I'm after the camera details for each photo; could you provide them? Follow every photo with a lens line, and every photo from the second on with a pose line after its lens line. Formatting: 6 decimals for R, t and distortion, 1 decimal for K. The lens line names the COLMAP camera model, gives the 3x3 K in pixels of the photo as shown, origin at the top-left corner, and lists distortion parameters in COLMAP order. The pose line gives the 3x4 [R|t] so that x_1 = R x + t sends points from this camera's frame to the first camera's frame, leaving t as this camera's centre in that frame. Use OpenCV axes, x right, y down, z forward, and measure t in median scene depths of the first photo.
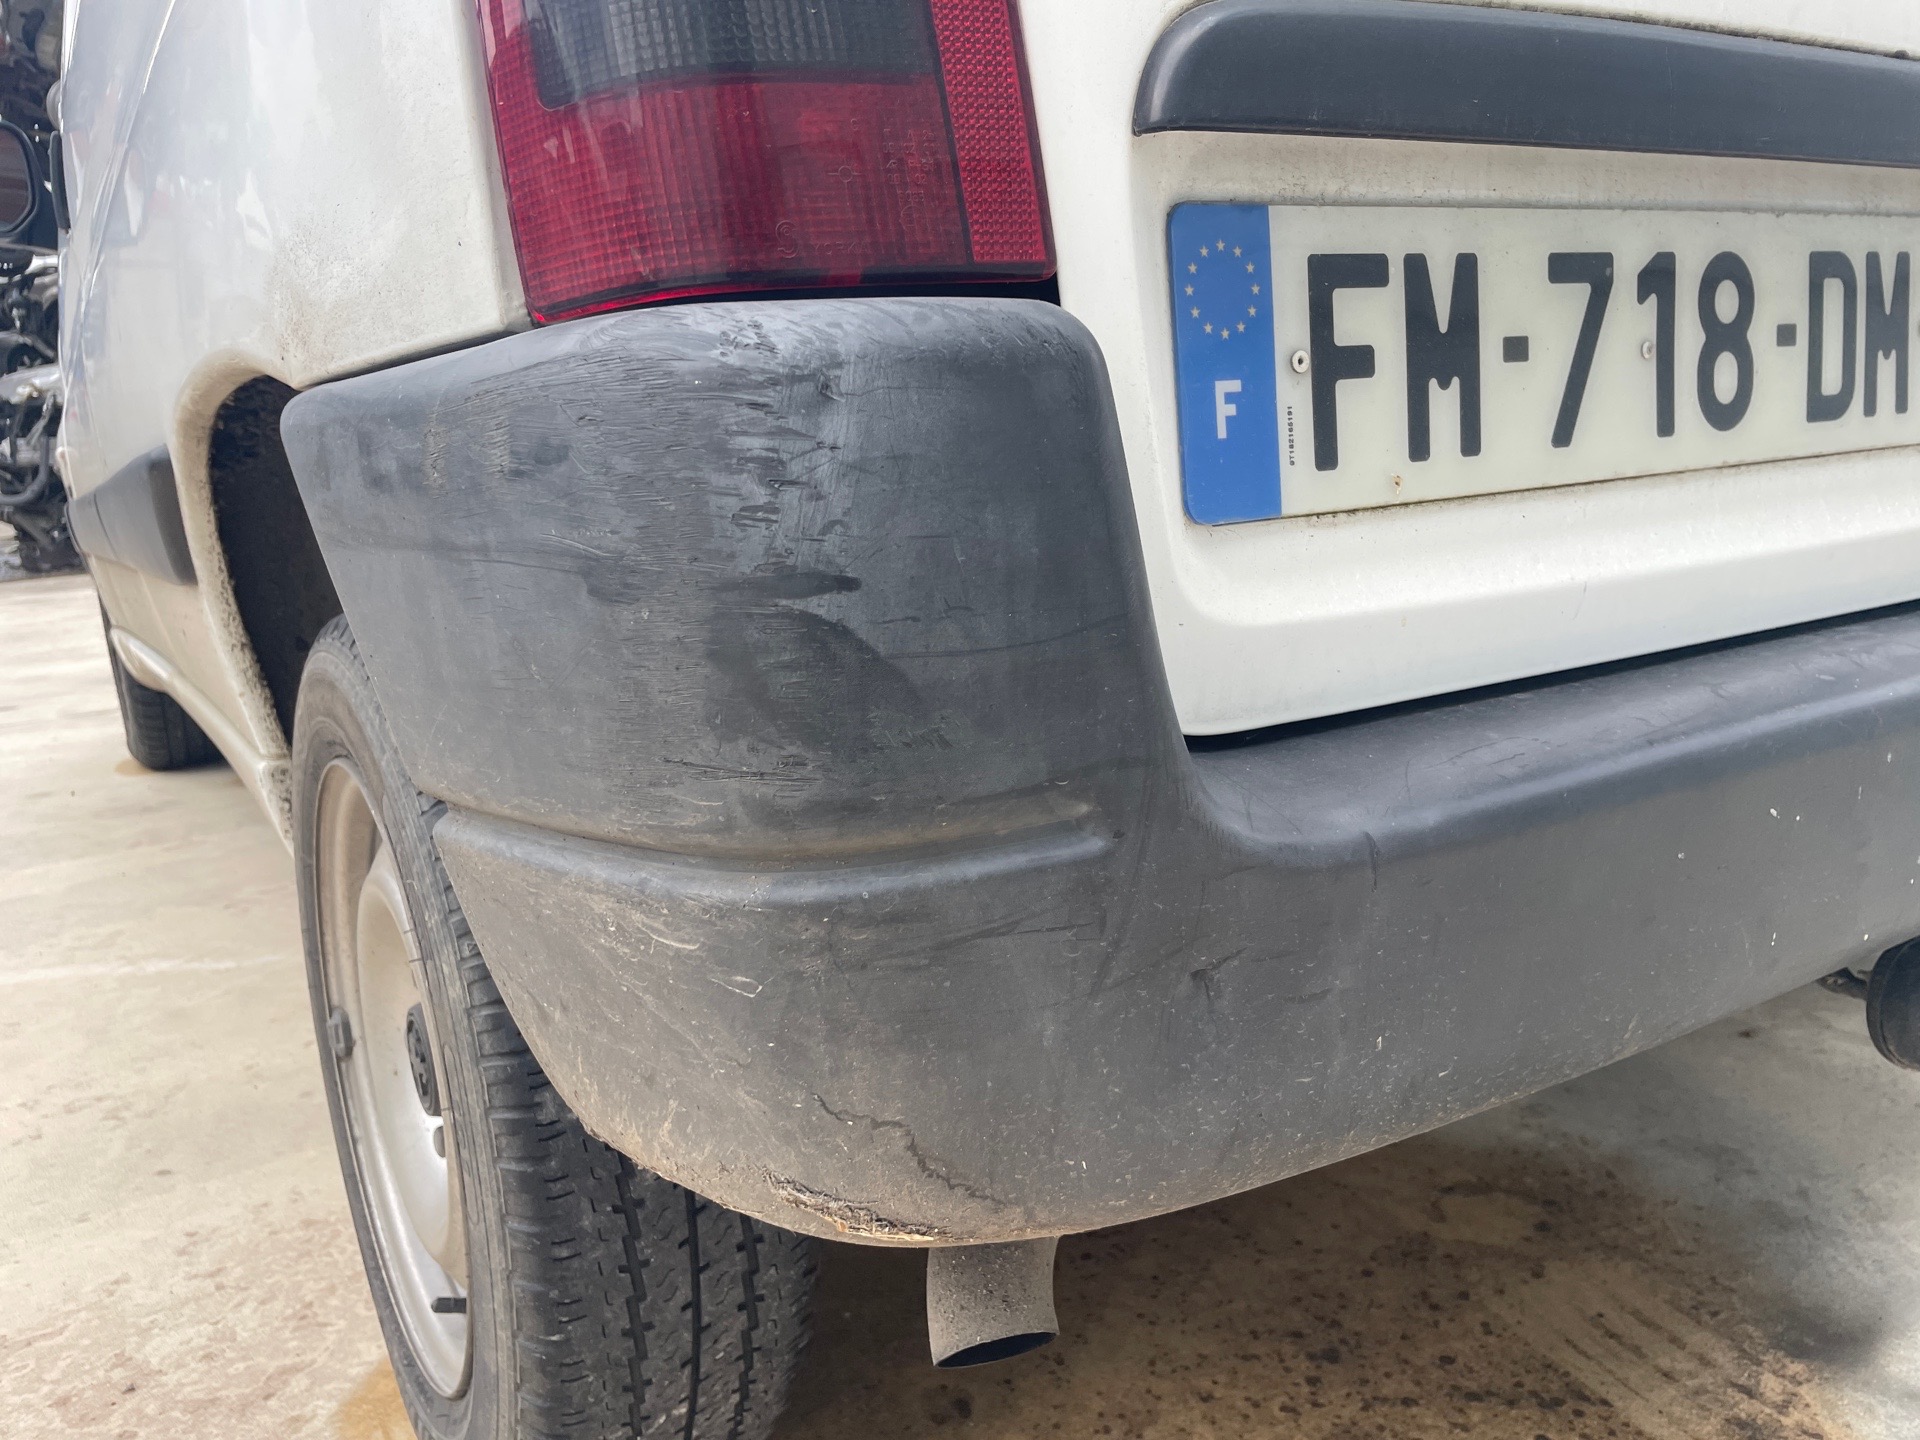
lens RADIAL K [[1467.4, 0, 952.6], [0, 1467.4, 716.5], [0, 0, 1]] dist [0.078884, -0.106295]
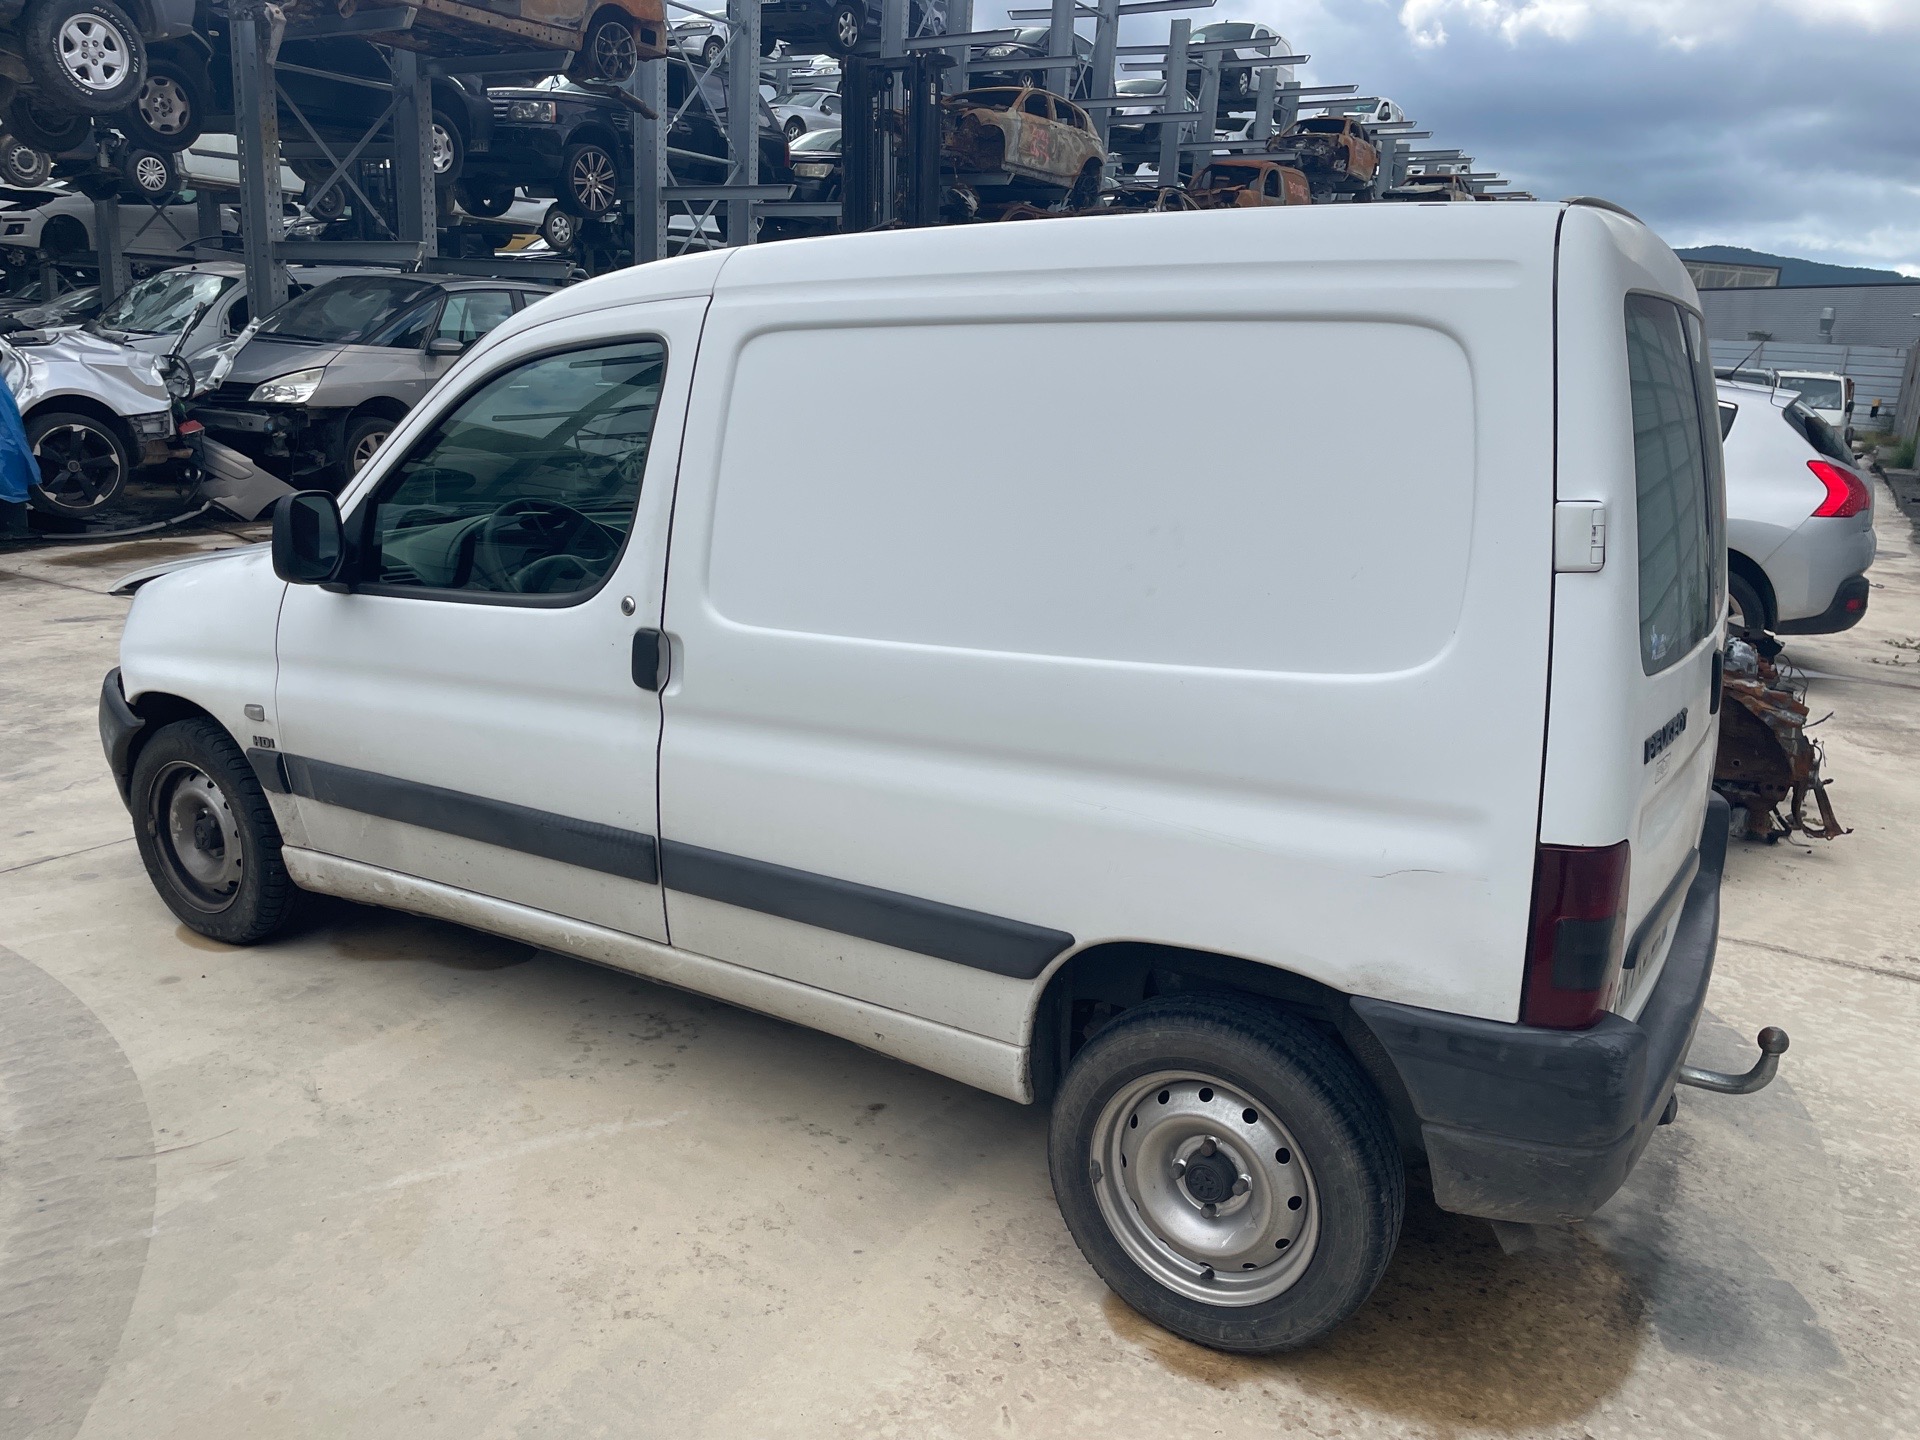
lens RADIAL K [[1467.4, 0, 972.3], [0, 1467.4, 728.2], [0, 0, 1]] dist [0.078884, -0.106295]
pose [[0.889065, -0.008302, 0.457706, -2.616753], [-0.013379, 0.998937, 0.044107, -0.918931], [-0.457585, -0.045338, 0.888009, -1.460533]]
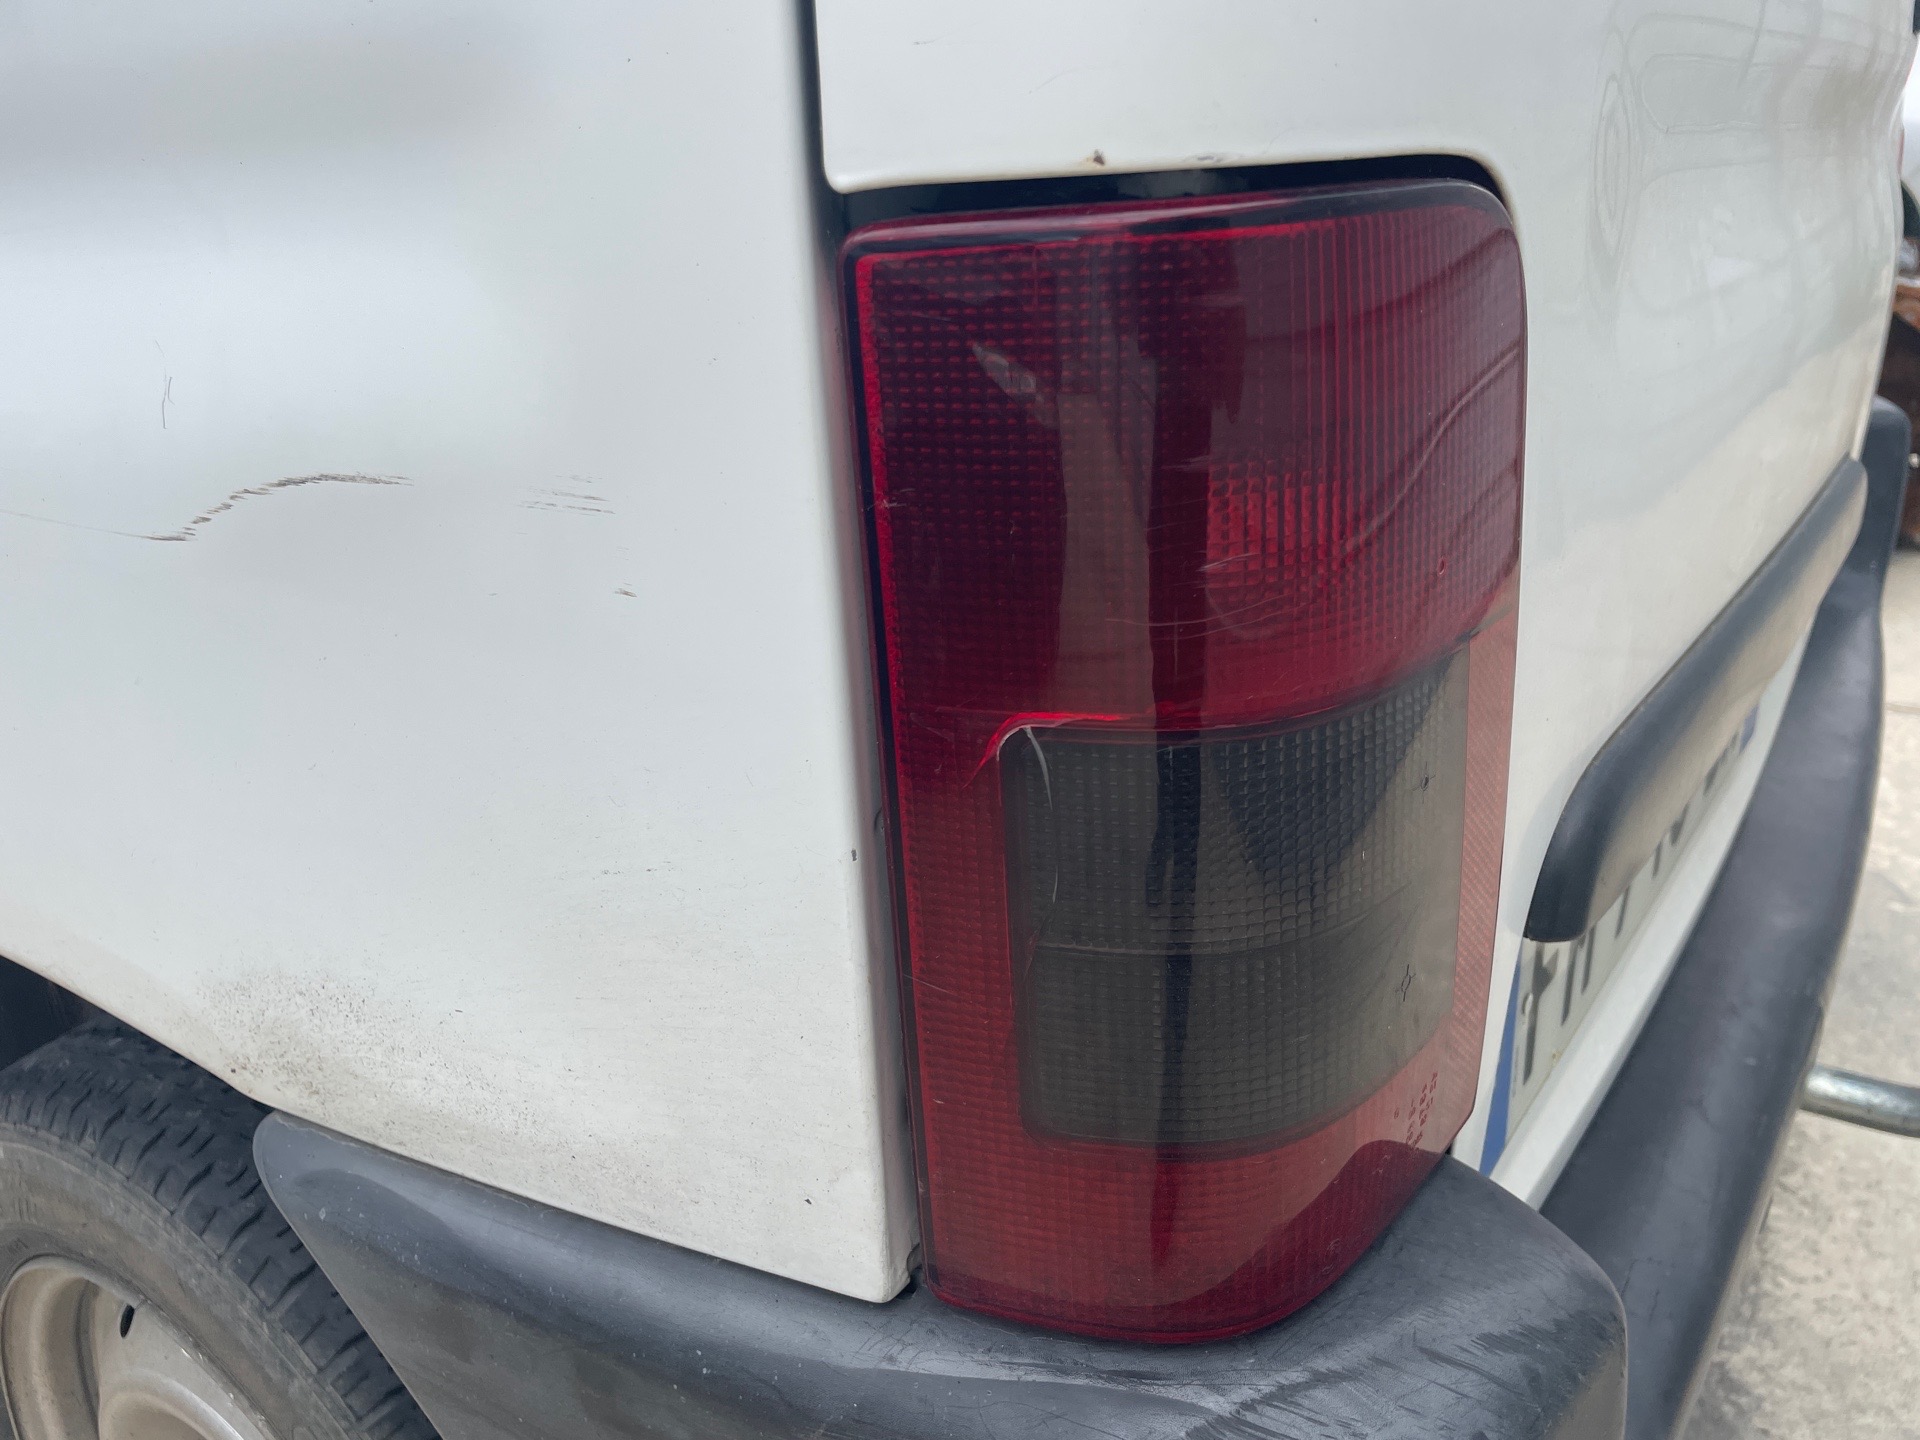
lens RADIAL K [[1467.4, 0, 969.4], [0, 1467.4, 728.9], [0, 0, 1]] dist [0.078884, -0.106295]
pose [[0.910903, -0.107797, 0.398292, -0.390550], [0.035285, 0.982086, 0.185102, -0.500185], [-0.411110, -0.154556, 0.898388, 0.233051]]
